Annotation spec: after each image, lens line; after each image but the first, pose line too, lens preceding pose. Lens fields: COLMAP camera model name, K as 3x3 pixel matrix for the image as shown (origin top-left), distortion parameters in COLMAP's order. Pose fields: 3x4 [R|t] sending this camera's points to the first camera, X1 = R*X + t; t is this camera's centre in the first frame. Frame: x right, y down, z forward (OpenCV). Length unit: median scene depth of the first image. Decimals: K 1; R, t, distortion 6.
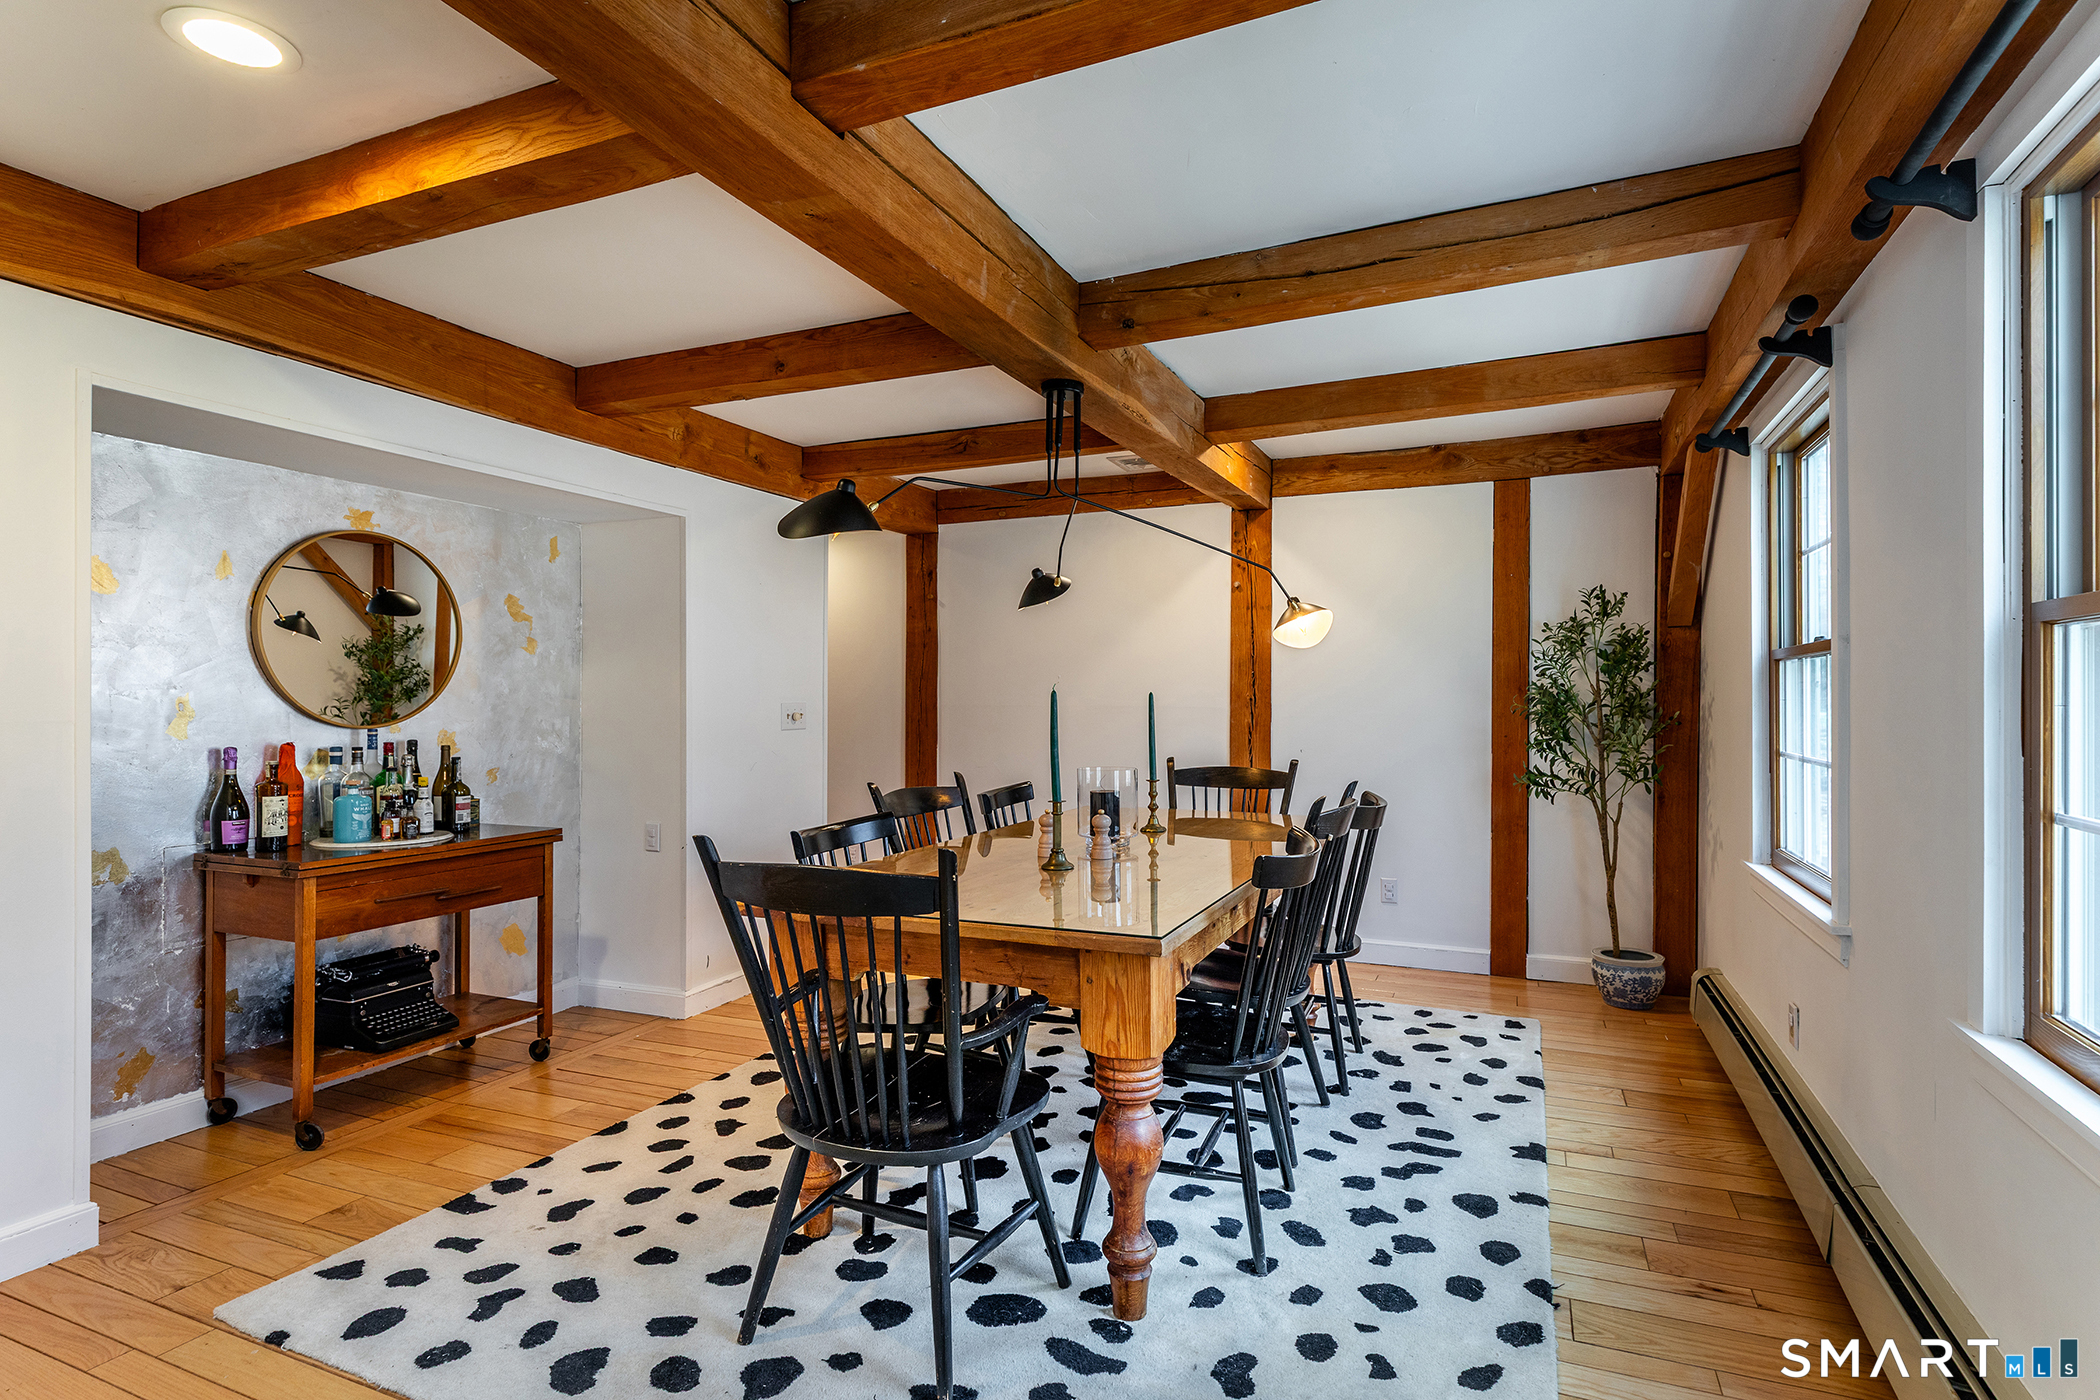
lens RADIAL K [[926.3, 0, 1047.2], [0, 926.3, 690.9], [0, 0, 1]] dist [0.002944, -0.006902]
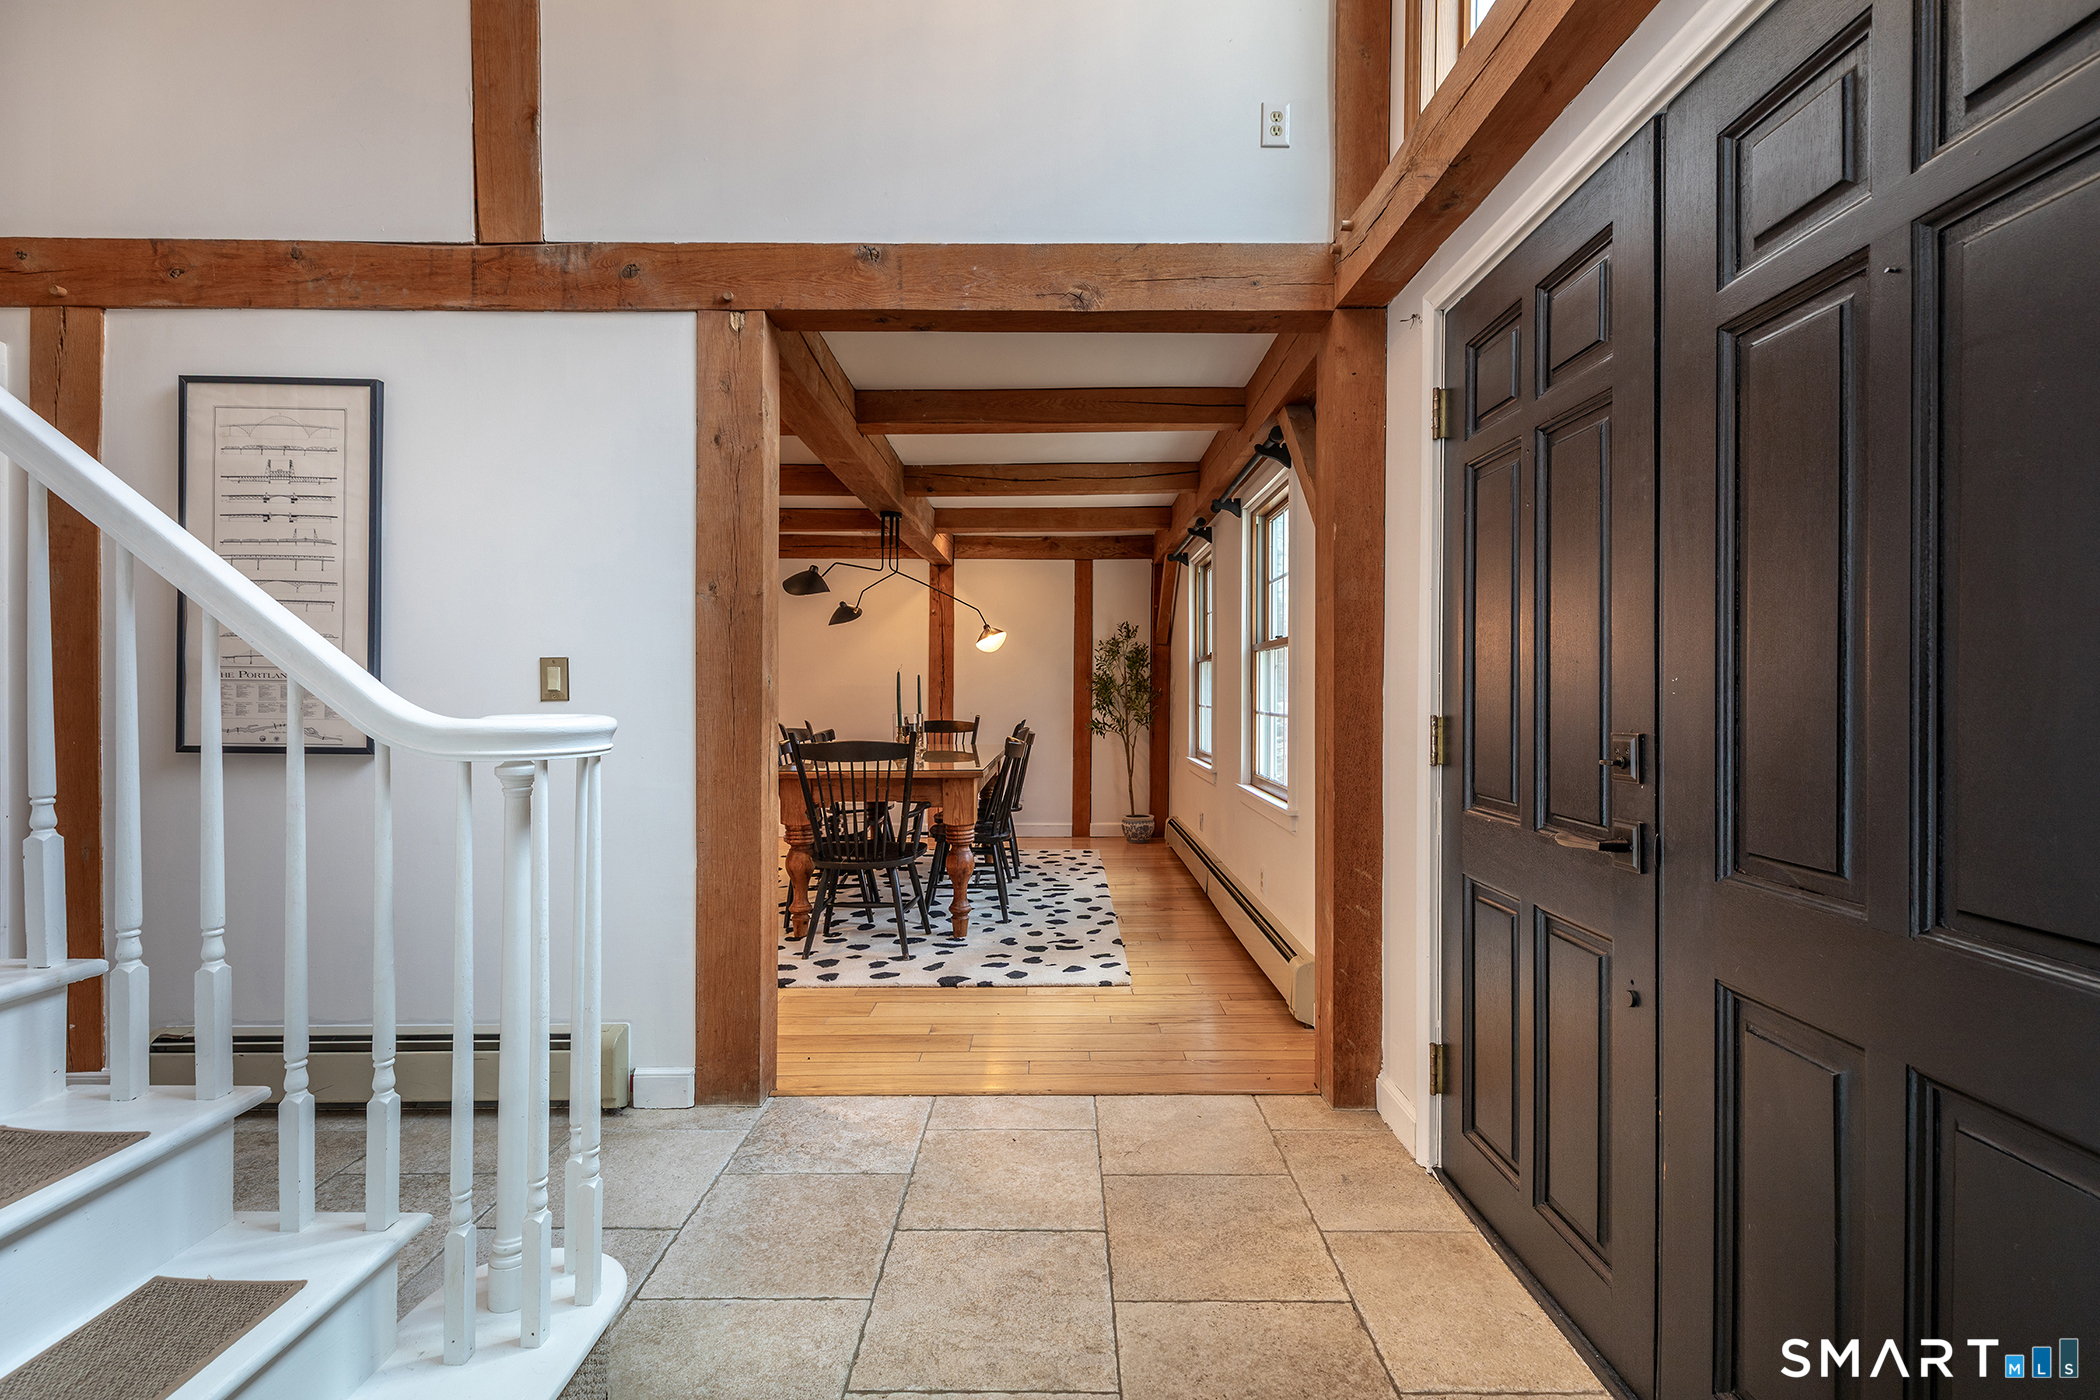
lens RADIAL K [[956.9, 0, 1050.0], [0, 956.9, 700.0], [0, 0, 1]] dist [-0.000052, 0.000003]
pose [[0.889262, -0.003050, 0.457389, -0.440684], [-0.002652, 0.999927, 0.011824, 0.023709], [-0.457391, -0.011728, 0.889188, -0.675285]]
